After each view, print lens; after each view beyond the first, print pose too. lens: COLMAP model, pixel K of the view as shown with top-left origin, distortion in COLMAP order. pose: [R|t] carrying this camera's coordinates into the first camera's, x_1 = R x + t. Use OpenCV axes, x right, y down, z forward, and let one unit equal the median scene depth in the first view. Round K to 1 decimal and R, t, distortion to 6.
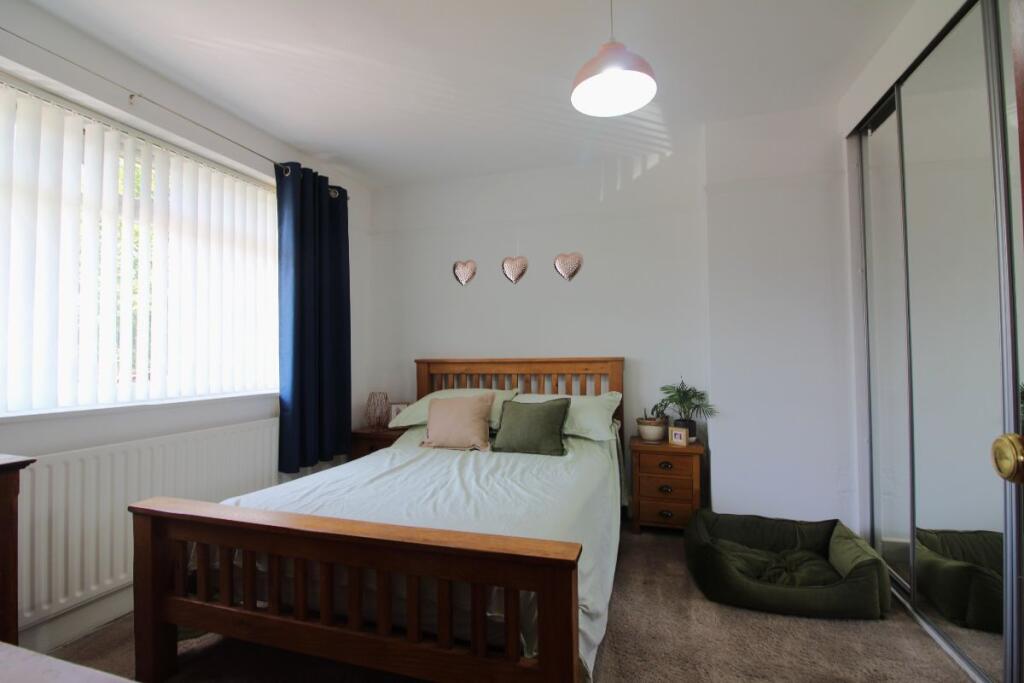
lens RADIAL K [[483.3, 0, 512.0], [0, 483.3, 341.5], [0, 0, 1]] dist [0.000454, 0.000075]
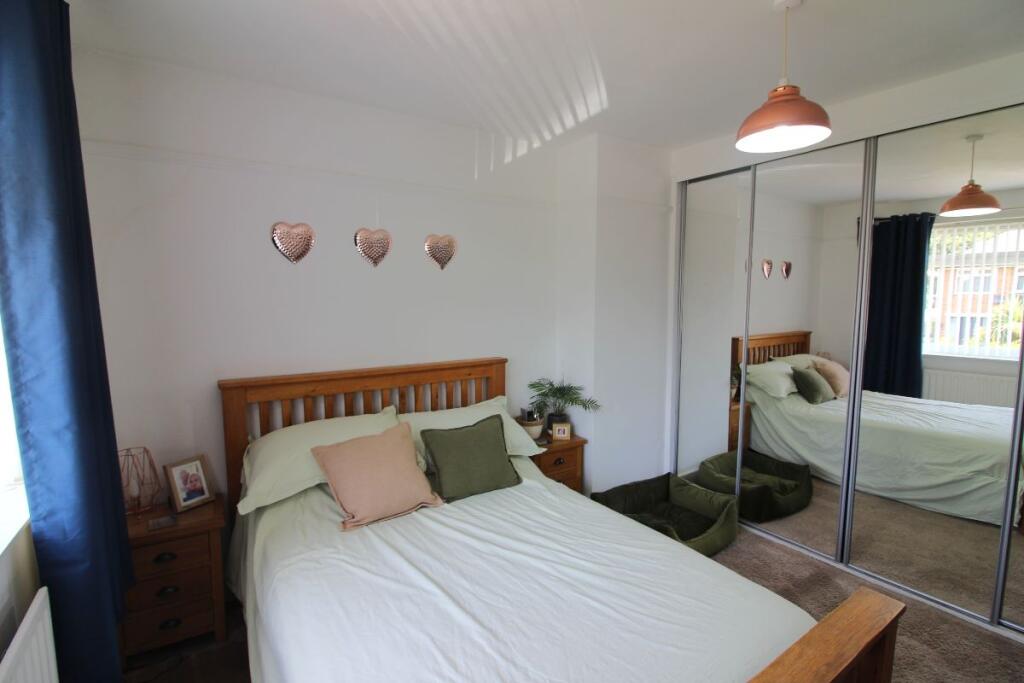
lens RADIAL K [[475.2, 0, 512.0], [0, 475.2, 341.5], [0, 0, 1]] dist [-0.015544, -0.000024]
pose [[0.637194, -0.057595, 0.768548, -0.472265], [-0.024860, 0.995149, 0.095188, -0.088676], [-0.770302, -0.079760, 0.632671, 0.410069]]
